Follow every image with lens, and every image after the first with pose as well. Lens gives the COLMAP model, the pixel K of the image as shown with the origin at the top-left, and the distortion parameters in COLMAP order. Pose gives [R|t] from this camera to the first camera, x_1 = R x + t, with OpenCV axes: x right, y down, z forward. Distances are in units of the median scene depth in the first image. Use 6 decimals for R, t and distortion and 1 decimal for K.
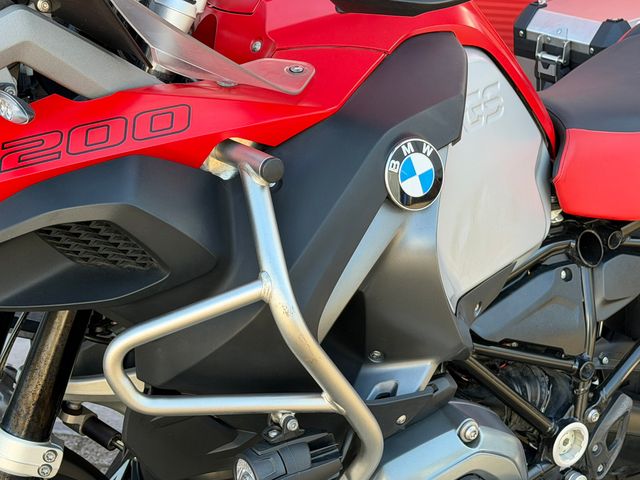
lens RADIAL K [[1321.6, 0, 322.0], [0, 1321.6, 251.7], [0, 0, 1]] dist [0.141735, -0.001639]
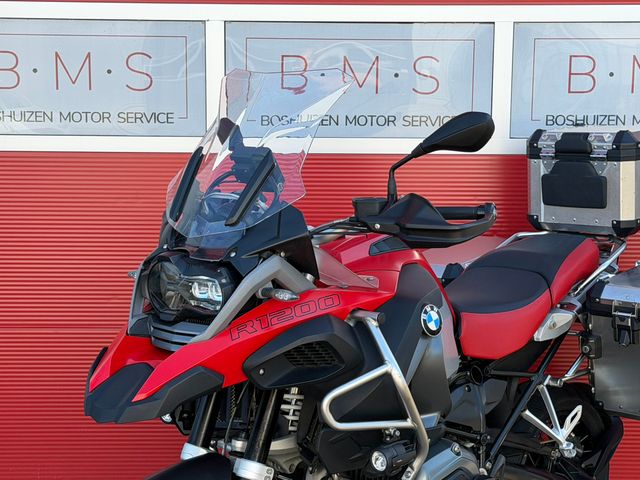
lens RADIAL K [[1321.6, 0, 322.0], [0, 1321.6, 251.7], [0, 0, 1]] dist [0.141735, -0.001639]
pose [[0.970004, -0.050601, 0.237763, -0.572055], [0.101369, 0.973195, -0.206437, 0.244146], [-0.220944, 0.224346, 0.949132, -0.996596]]
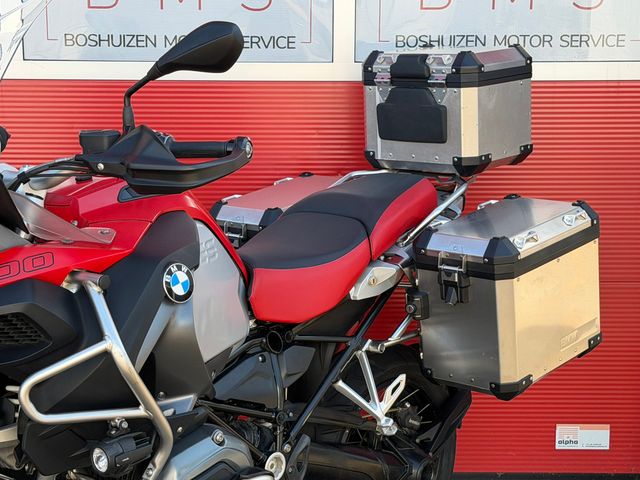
lens RADIAL K [[1321.6, 0, 322.0], [0, 1321.6, 251.7], [0, 0, 1]] dist [0.141735, -0.001639]
pose [[0.965014, -0.067530, 0.253352, -0.176806], [0.109761, 0.981569, -0.156443, 0.183639], [-0.238118, 0.178777, 0.954640, -0.702543]]
